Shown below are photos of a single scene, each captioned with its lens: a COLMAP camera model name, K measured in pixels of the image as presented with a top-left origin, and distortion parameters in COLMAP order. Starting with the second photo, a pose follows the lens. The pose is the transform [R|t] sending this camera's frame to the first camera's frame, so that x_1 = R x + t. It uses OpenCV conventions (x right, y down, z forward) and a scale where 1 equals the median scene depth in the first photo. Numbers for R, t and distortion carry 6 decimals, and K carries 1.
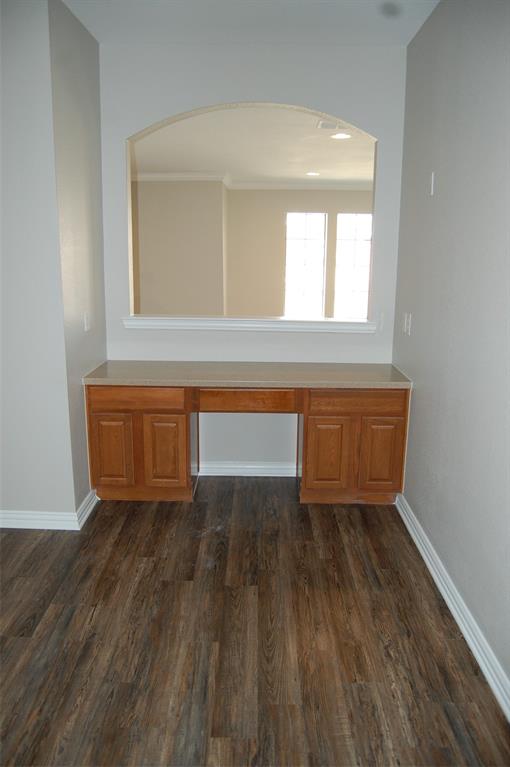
lens RADIAL K [[601.3, 0, 255.9], [0, 601.3, 386.1], [0, 0, 1]] dist [-0.090970, 0.031595]
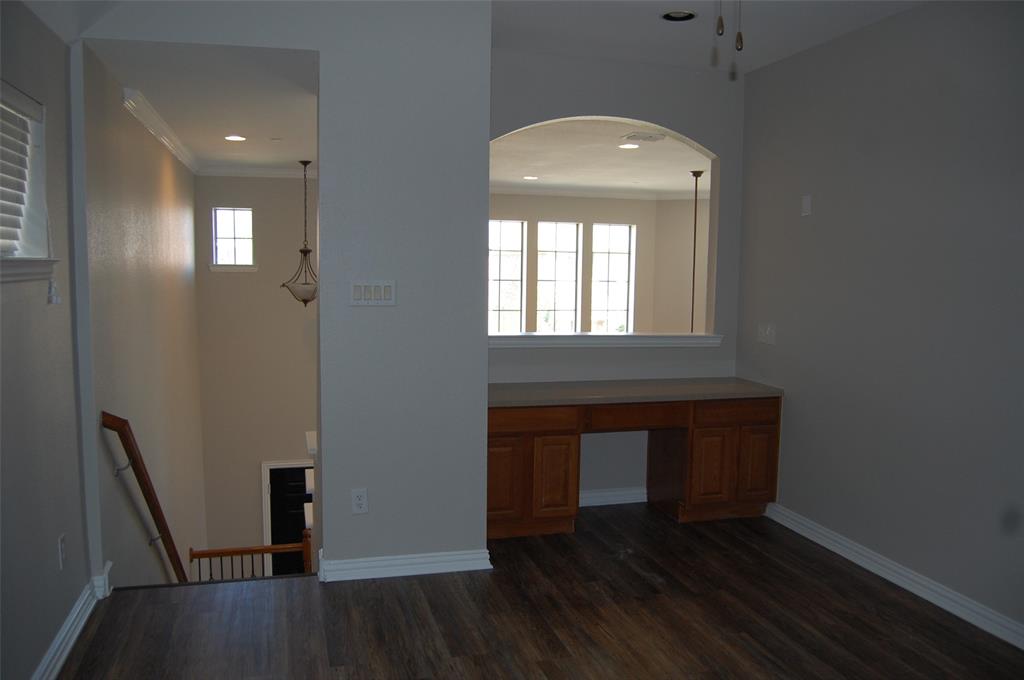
lens RADIAL K [[802.8, 0, 507.0], [0, 802.8, 338.9], [0, 0, 1]] dist [-0.090970, 0.031595]
pose [[0.959905, -0.022771, 0.279400, -0.566819], [0.058859, 0.990850, -0.121461, 0.044202], [-0.274078, 0.133036, 0.952461, -0.184454]]
